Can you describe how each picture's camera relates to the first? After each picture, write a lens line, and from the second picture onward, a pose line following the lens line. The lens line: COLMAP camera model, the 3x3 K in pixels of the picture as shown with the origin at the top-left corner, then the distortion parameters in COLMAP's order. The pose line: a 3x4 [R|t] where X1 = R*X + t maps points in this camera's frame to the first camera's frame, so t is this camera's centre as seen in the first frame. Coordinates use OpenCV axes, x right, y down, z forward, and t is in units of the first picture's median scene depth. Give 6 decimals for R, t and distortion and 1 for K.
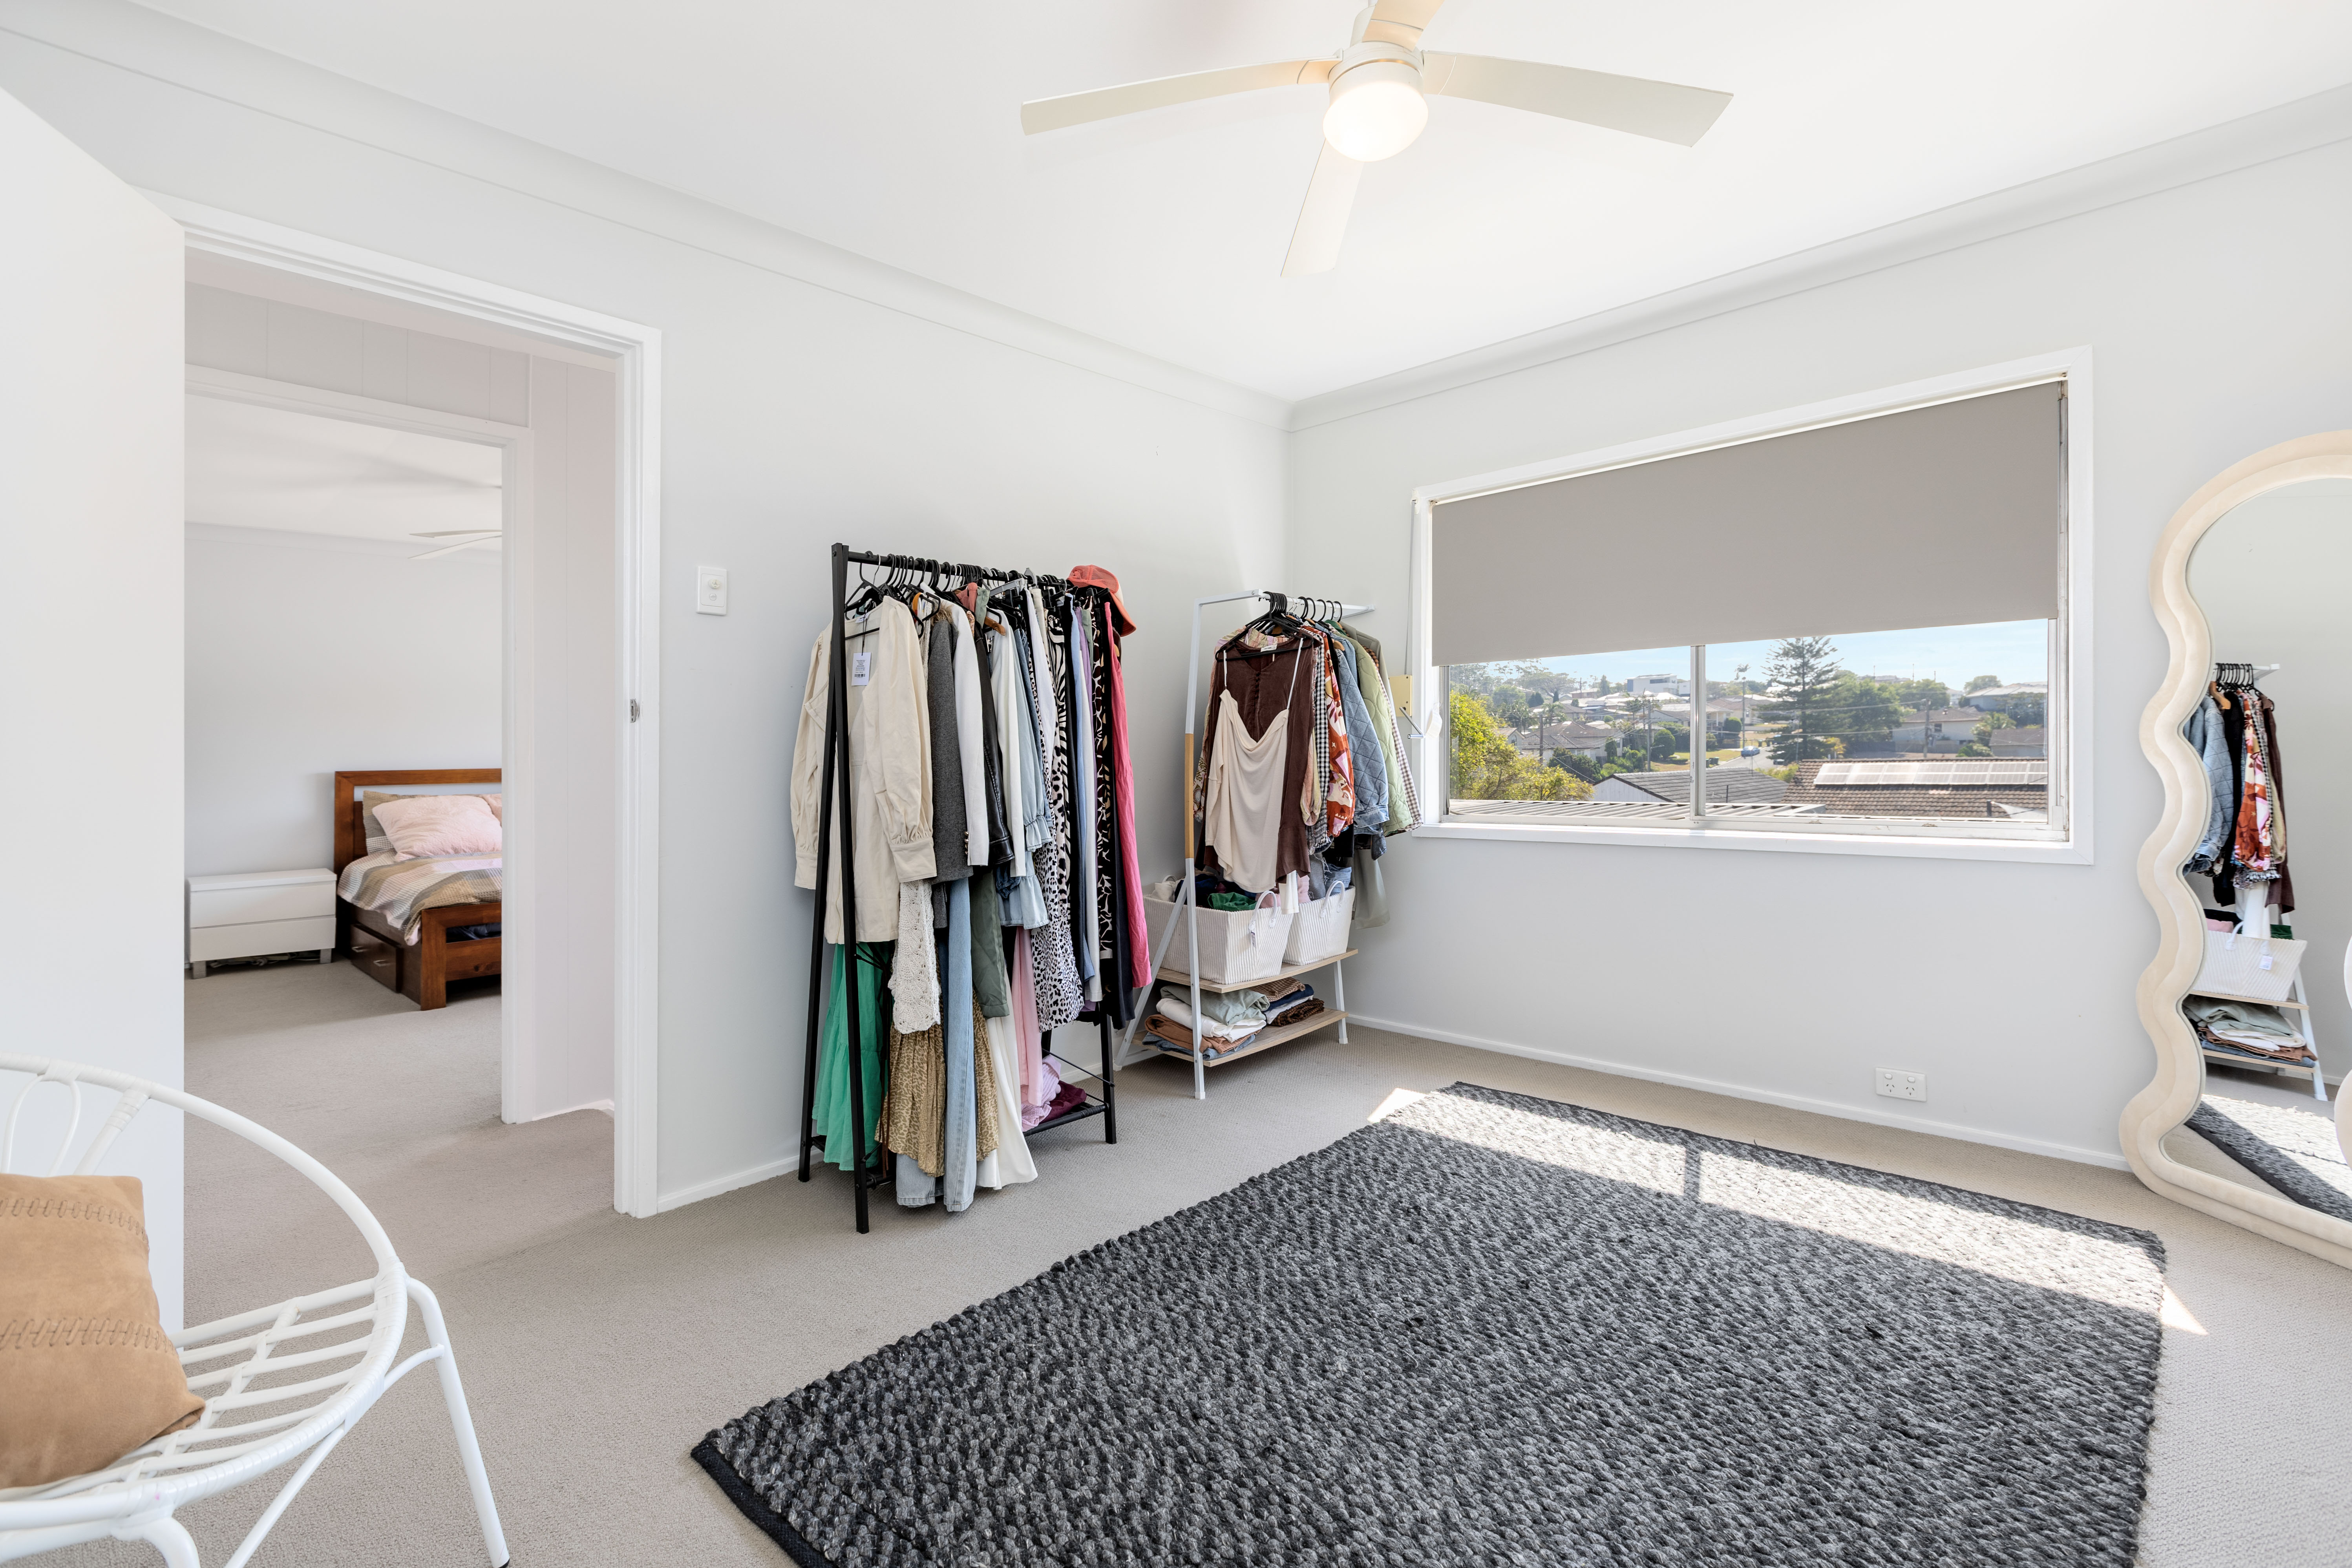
lens RADIAL K [[1077.0, 0, 1173.0], [0, 1077.0, 777.7], [0, 0, 1]] dist [-0.000527, 0.000746]
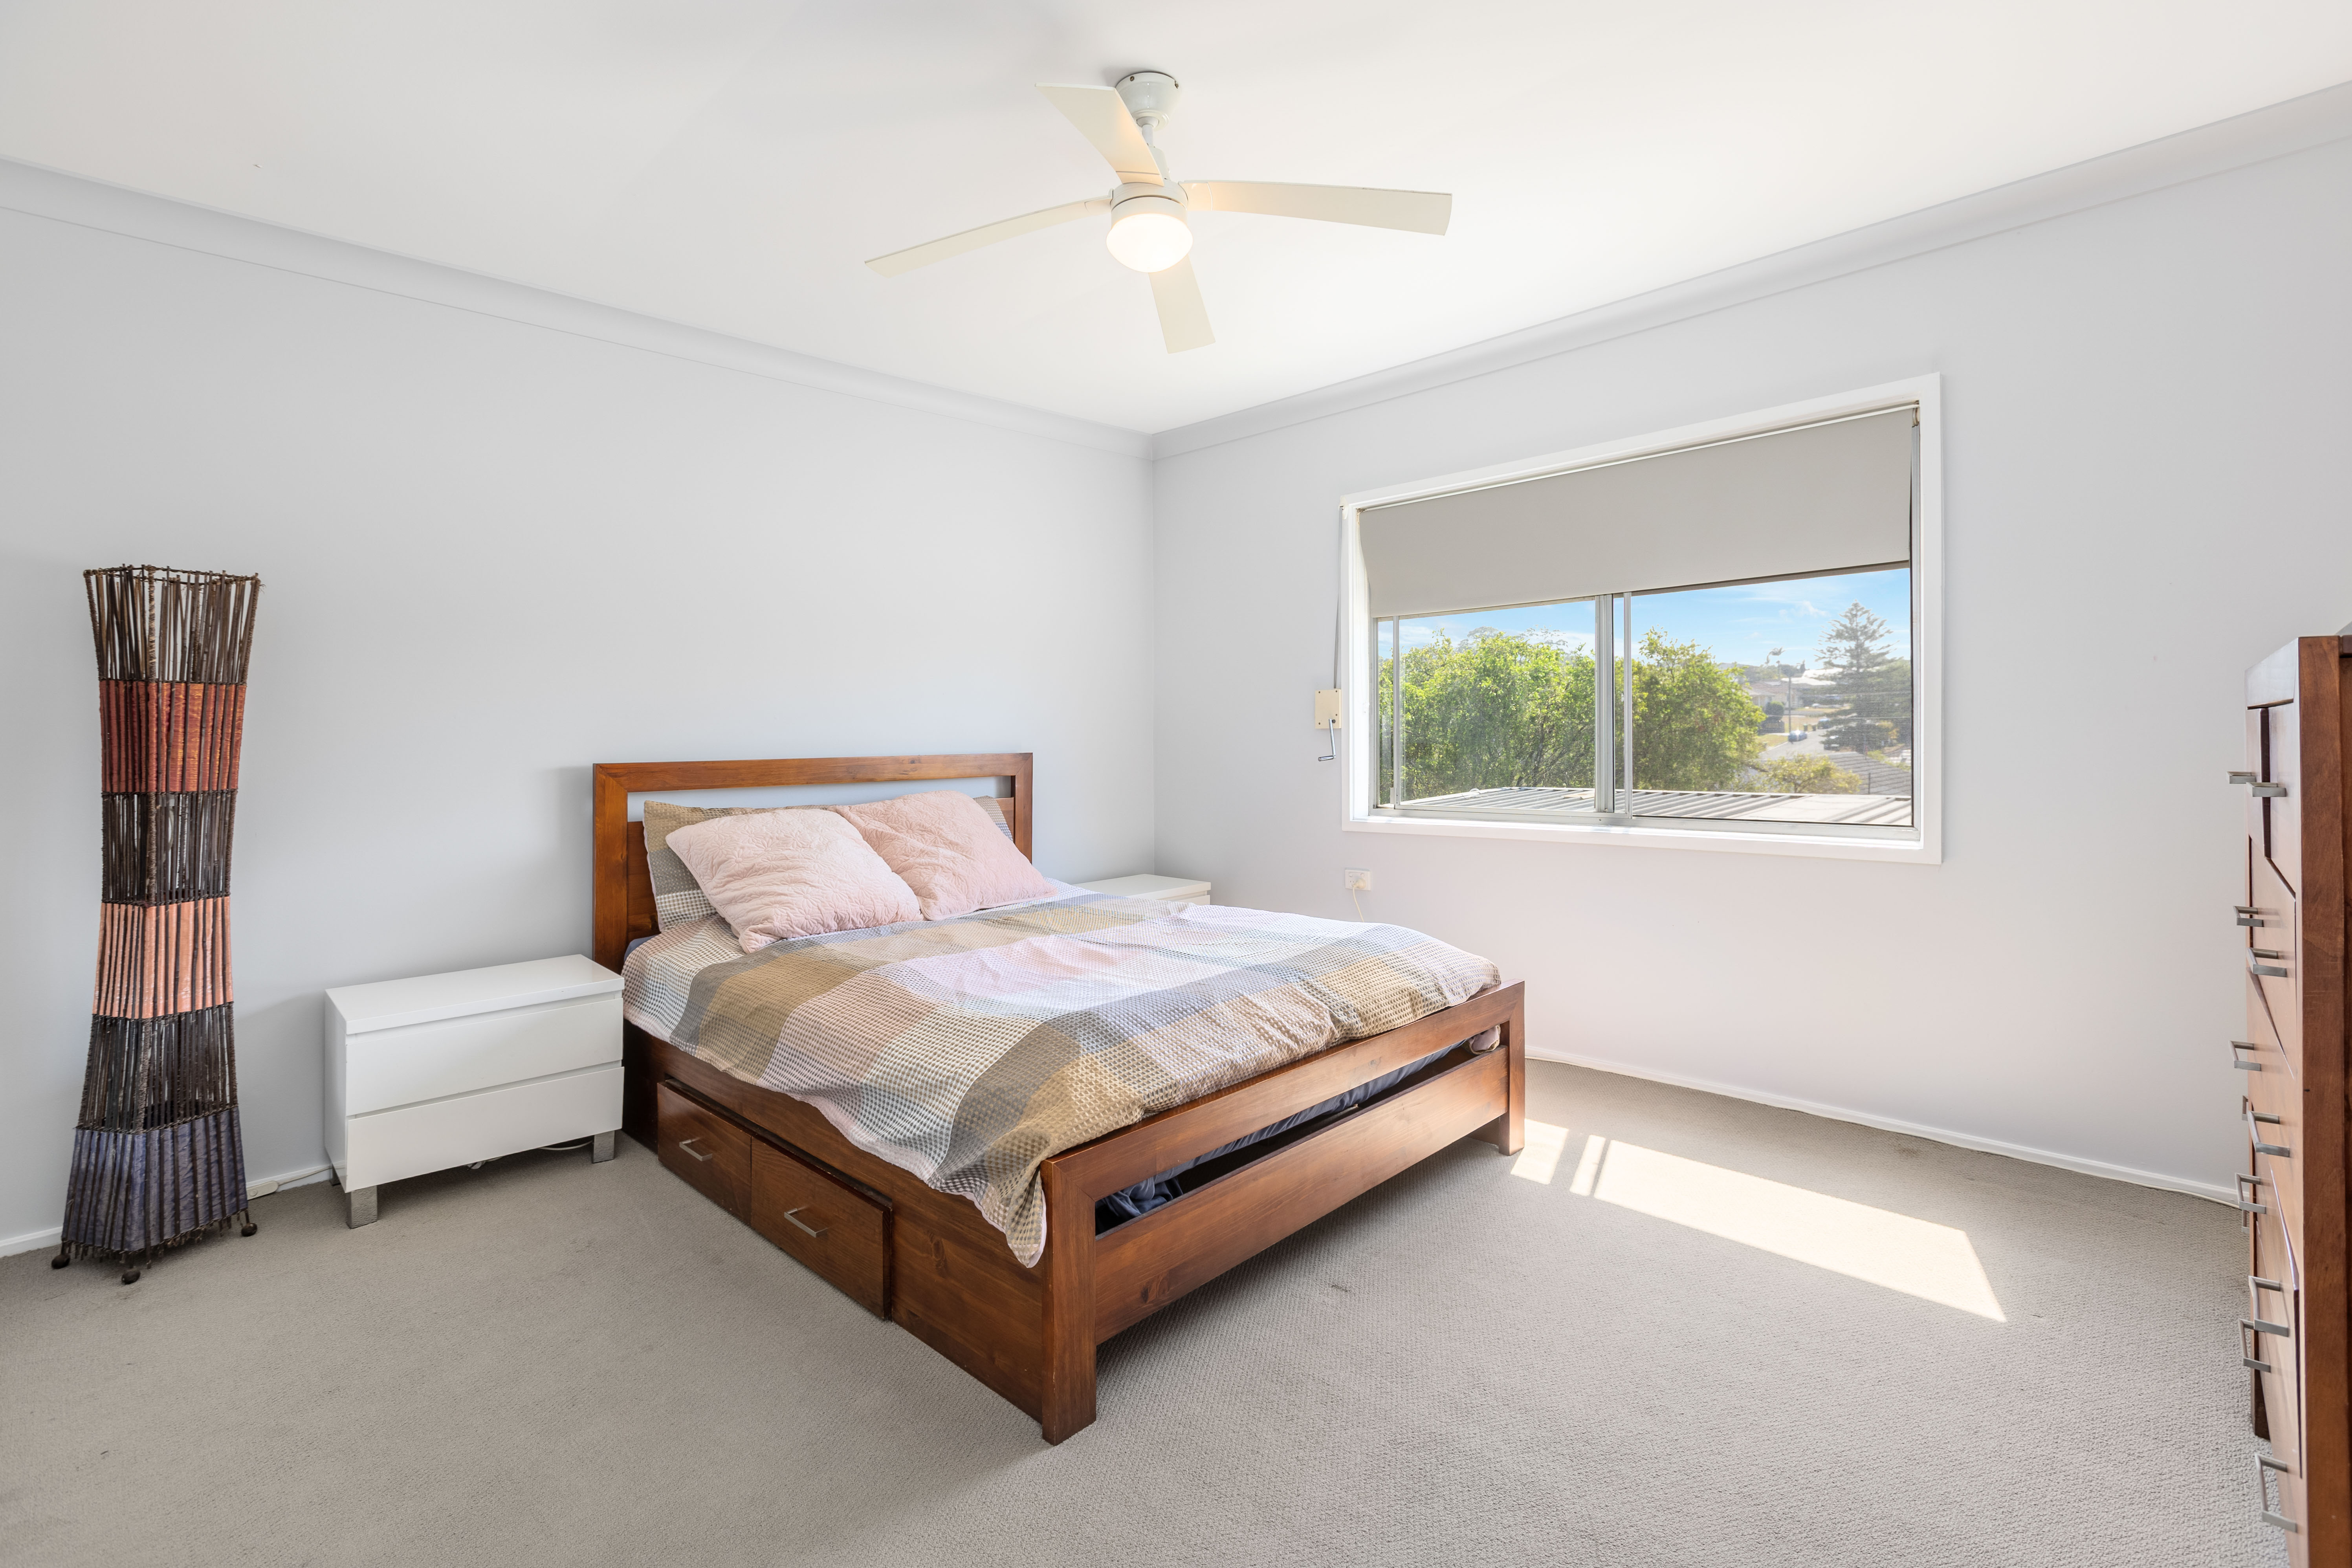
lens RADIAL K [[1077.0, 0, 1179.2], [0, 1077.0, 778.4], [0, 0, 1]] dist [-0.000527, 0.000746]
pose [[0.999935, -0.000403, -0.011437, -0.490690], [0.000567, 0.999897, 0.014322, -0.005966], [0.011430, -0.014328, 0.999832, 0.488742]]
